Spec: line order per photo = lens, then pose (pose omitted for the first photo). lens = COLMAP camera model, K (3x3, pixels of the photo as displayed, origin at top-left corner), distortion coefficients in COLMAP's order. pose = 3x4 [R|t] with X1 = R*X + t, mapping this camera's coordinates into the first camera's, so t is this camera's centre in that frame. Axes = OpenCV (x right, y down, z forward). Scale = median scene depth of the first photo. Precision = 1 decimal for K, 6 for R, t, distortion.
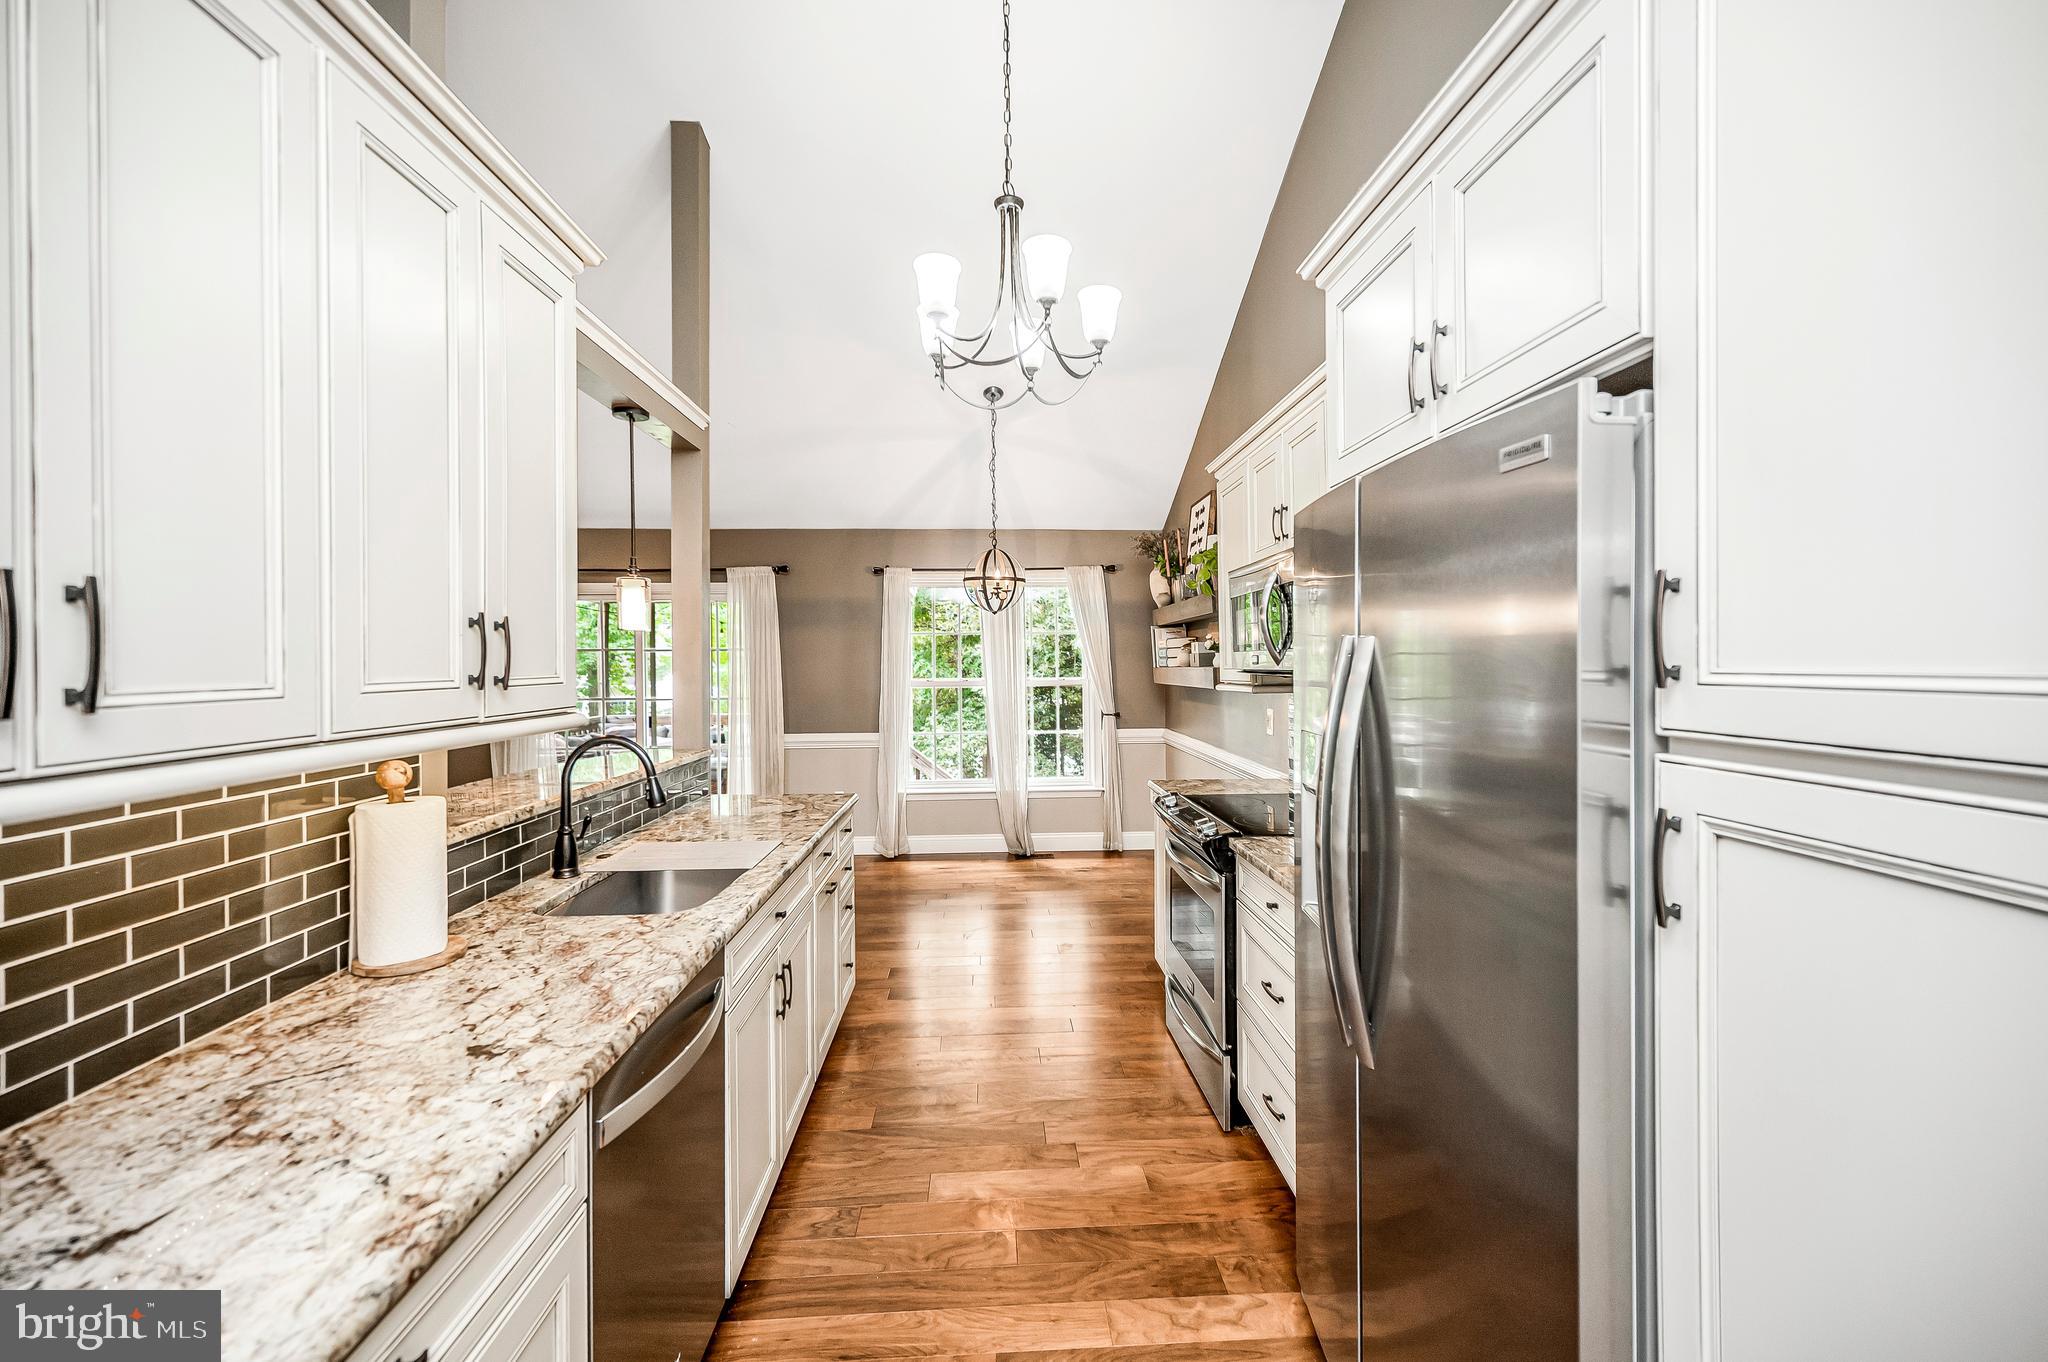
lens RADIAL K [[860.2, 0, 1048.6], [0, 860.2, 671.1], [0, 0, 1]] dist [-0.000577, -0.000015]
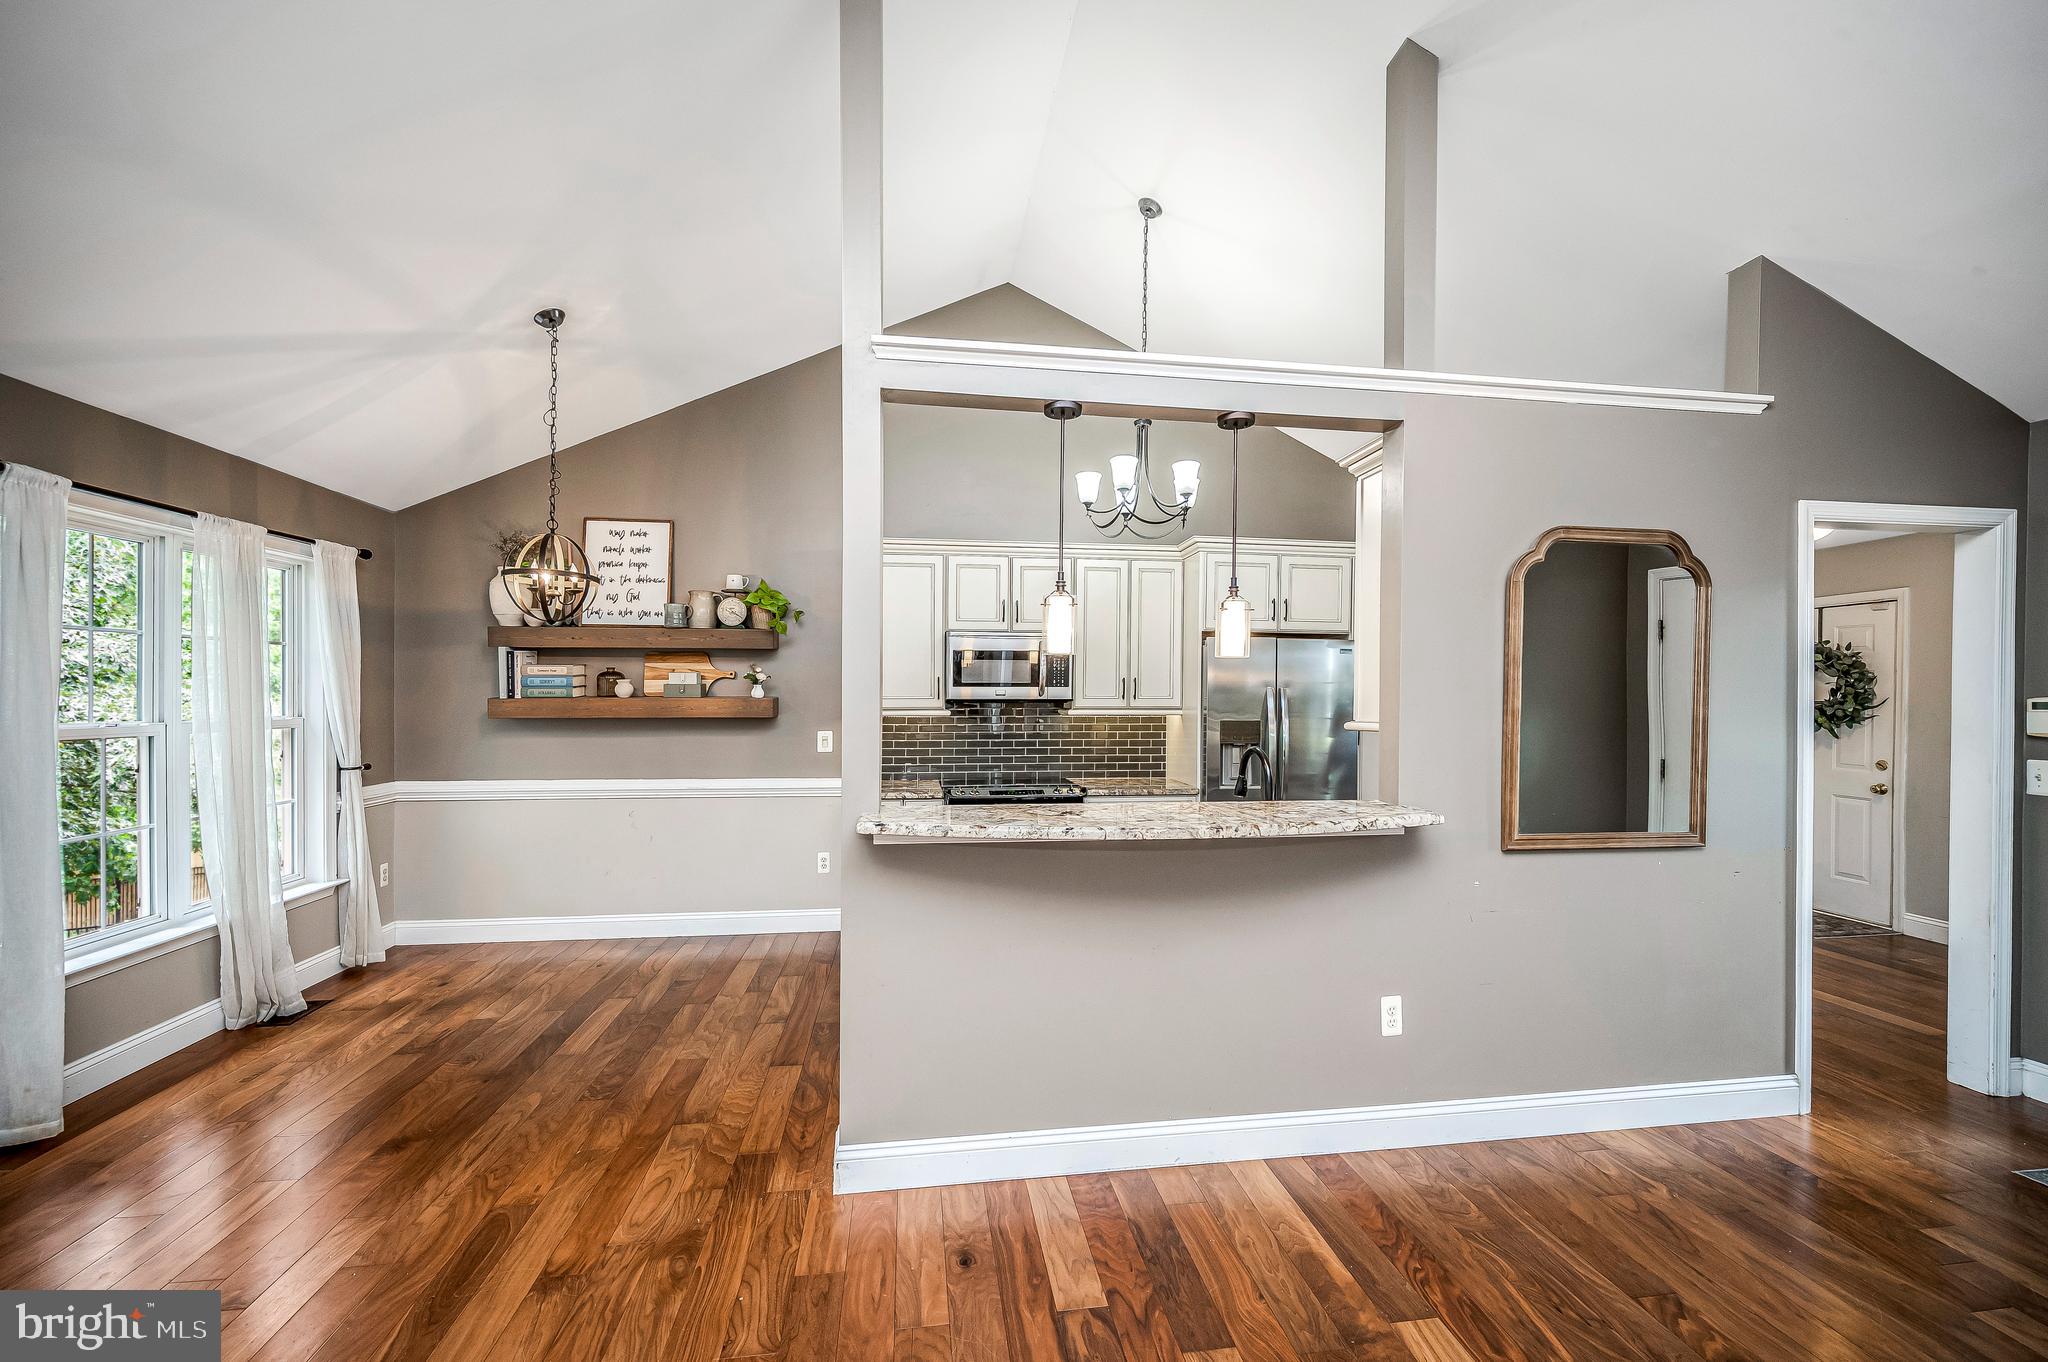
lens RADIAL K [[818.1, 0, 1026.1], [0, 818.1, 701.5], [0, 0, 1]] dist [-0.001520, -0.000026]
pose [[-0.071759, 0.001174, 0.997421, -0.747079], [-0.005284, 0.999985, -0.001557, -0.004602], [-0.997408, -0.005382, -0.071751, 0.634455]]
